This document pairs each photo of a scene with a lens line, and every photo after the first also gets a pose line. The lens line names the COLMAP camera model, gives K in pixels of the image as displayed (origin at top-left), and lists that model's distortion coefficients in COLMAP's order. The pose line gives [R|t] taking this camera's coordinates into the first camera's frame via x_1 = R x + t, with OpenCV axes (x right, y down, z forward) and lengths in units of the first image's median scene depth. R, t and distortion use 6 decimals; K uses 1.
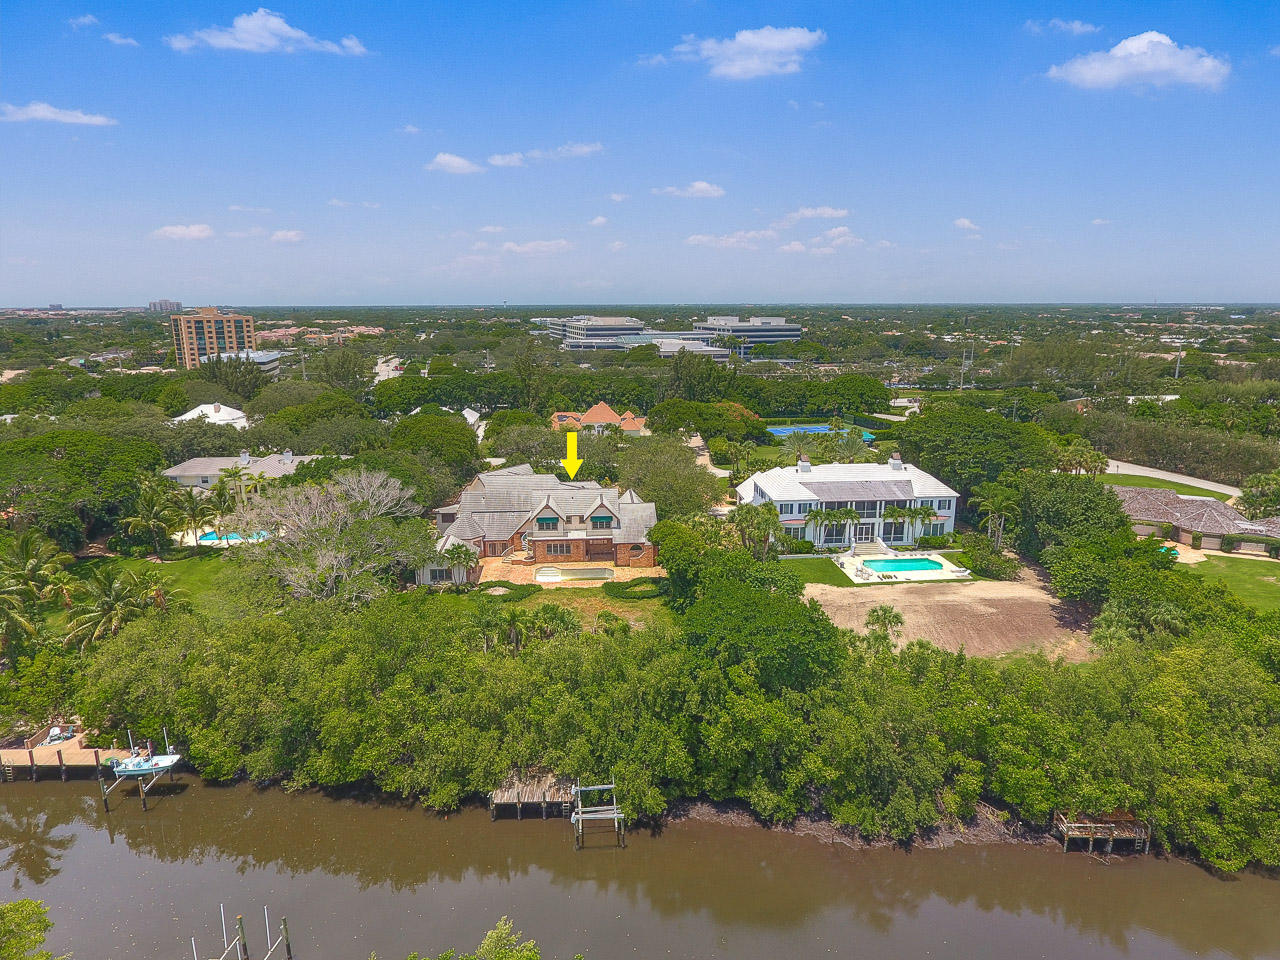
lens RADIAL K [[747.8, 0, 640.0], [0, 747.8, 480.0], [0, 0, 1]] dist [-0.003104, -0.000590]
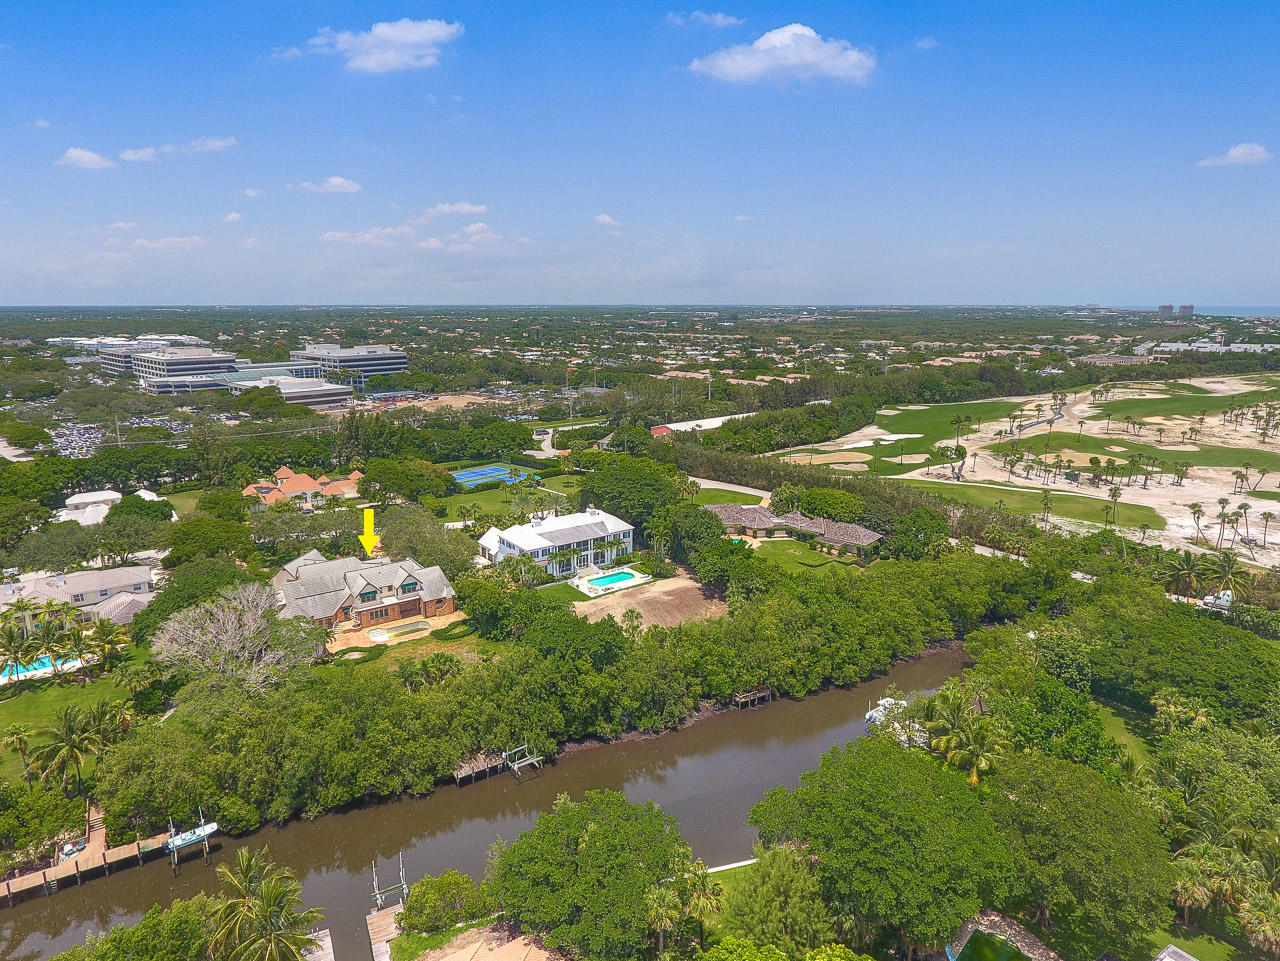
lens RADIAL K [[747.8, 0, 640.0], [0, 747.8, 480.5], [0, 0, 1]] dist [-0.003104, -0.000590]
pose [[0.851994, -0.113842, 0.511024, -0.388550], [0.115759, 0.992877, 0.028189, -0.133296], [-0.510593, 0.035139, 0.859104, -0.392720]]
